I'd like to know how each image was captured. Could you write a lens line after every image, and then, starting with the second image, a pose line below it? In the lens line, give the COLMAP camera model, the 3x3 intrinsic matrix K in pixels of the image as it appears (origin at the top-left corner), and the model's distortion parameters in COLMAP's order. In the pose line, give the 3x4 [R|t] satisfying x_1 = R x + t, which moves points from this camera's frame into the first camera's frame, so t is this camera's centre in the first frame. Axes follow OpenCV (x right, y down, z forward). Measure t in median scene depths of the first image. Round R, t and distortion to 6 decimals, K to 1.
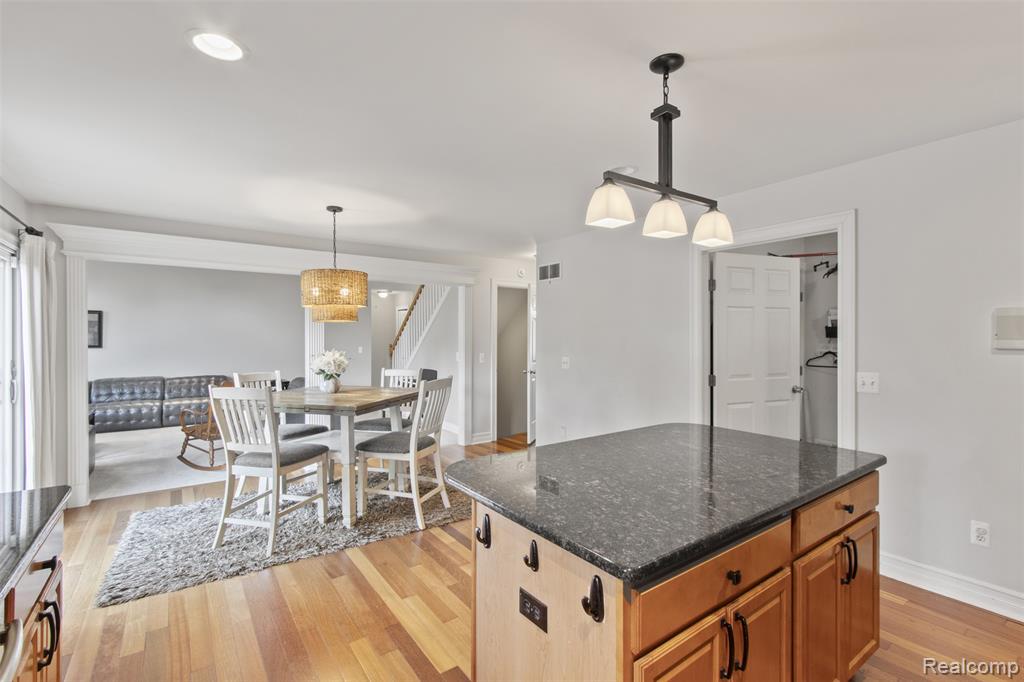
lens RADIAL K [[468.6, 0, 510.4], [0, 468.6, 342.2], [0, 0, 1]] dist [0.002478, -0.000785]
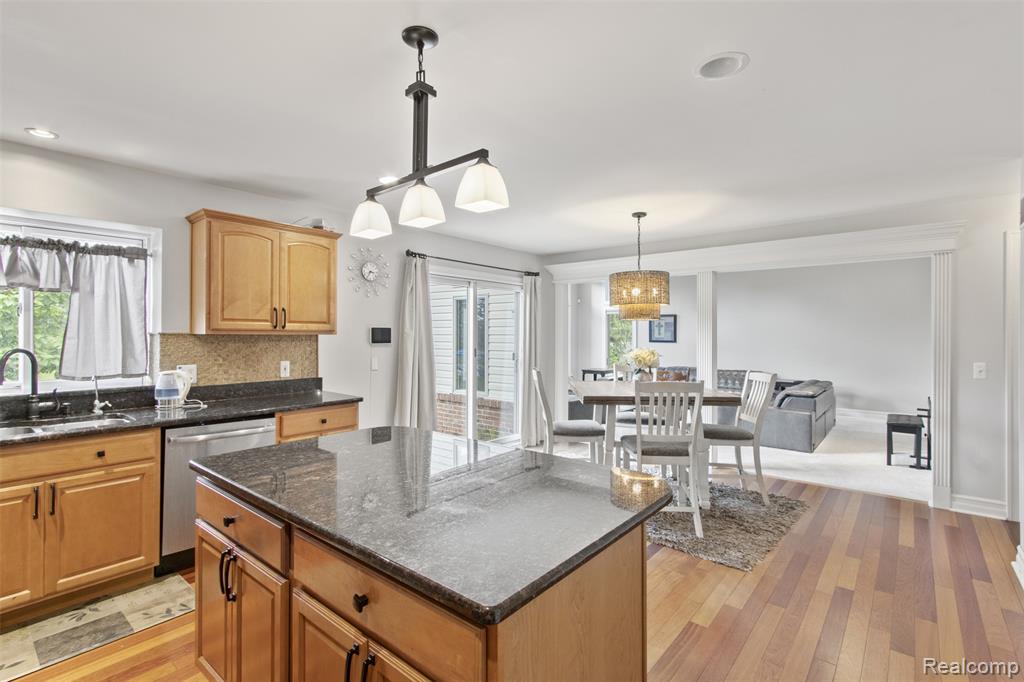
lens RADIAL K [[475.4, 0, 510.0], [0, 475.4, 334.6], [0, 0, 1]] dist [0.003842, -0.000233]
pose [[0.251494, 0.000856, -0.967858, 0.430776], [-0.012257, 0.999922, -0.002300, -0.003172], [0.967781, 0.012442, 0.251485, 0.316149]]
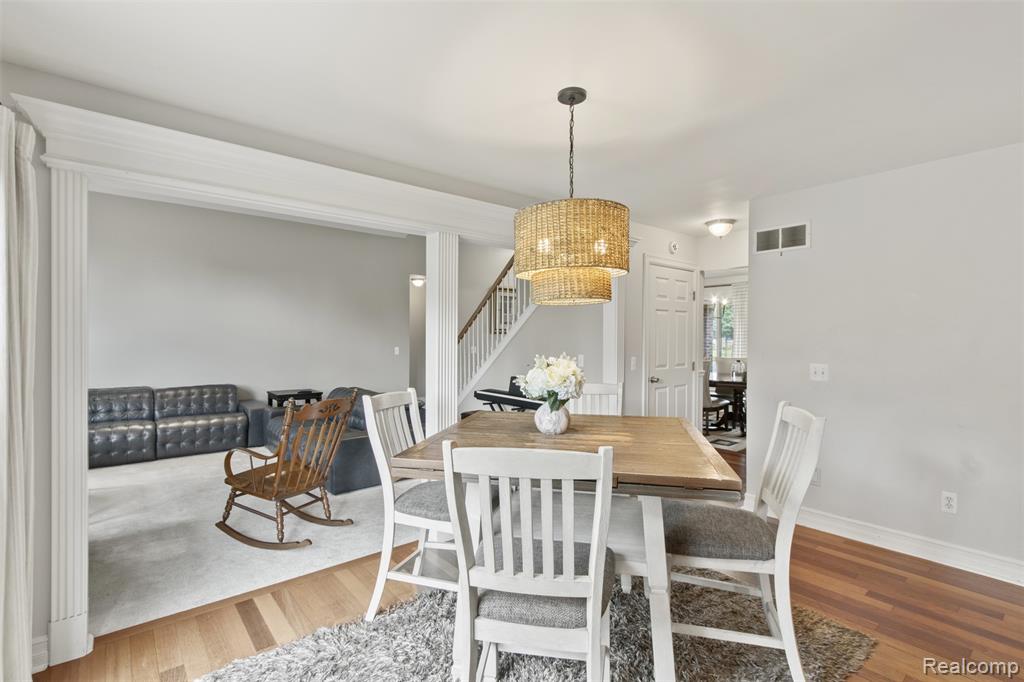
lens RADIAL K [[482.3, 0, 512.0], [0, 482.3, 341.0], [0, 0, 1]] dist [0.001551, -0.000252]
pose [[0.997719, 0.002744, 0.067444, -0.360799], [-0.002738, 0.999996, -0.000177, 0.000240], [-0.067445, -0.000008, 0.997723, 0.332752]]
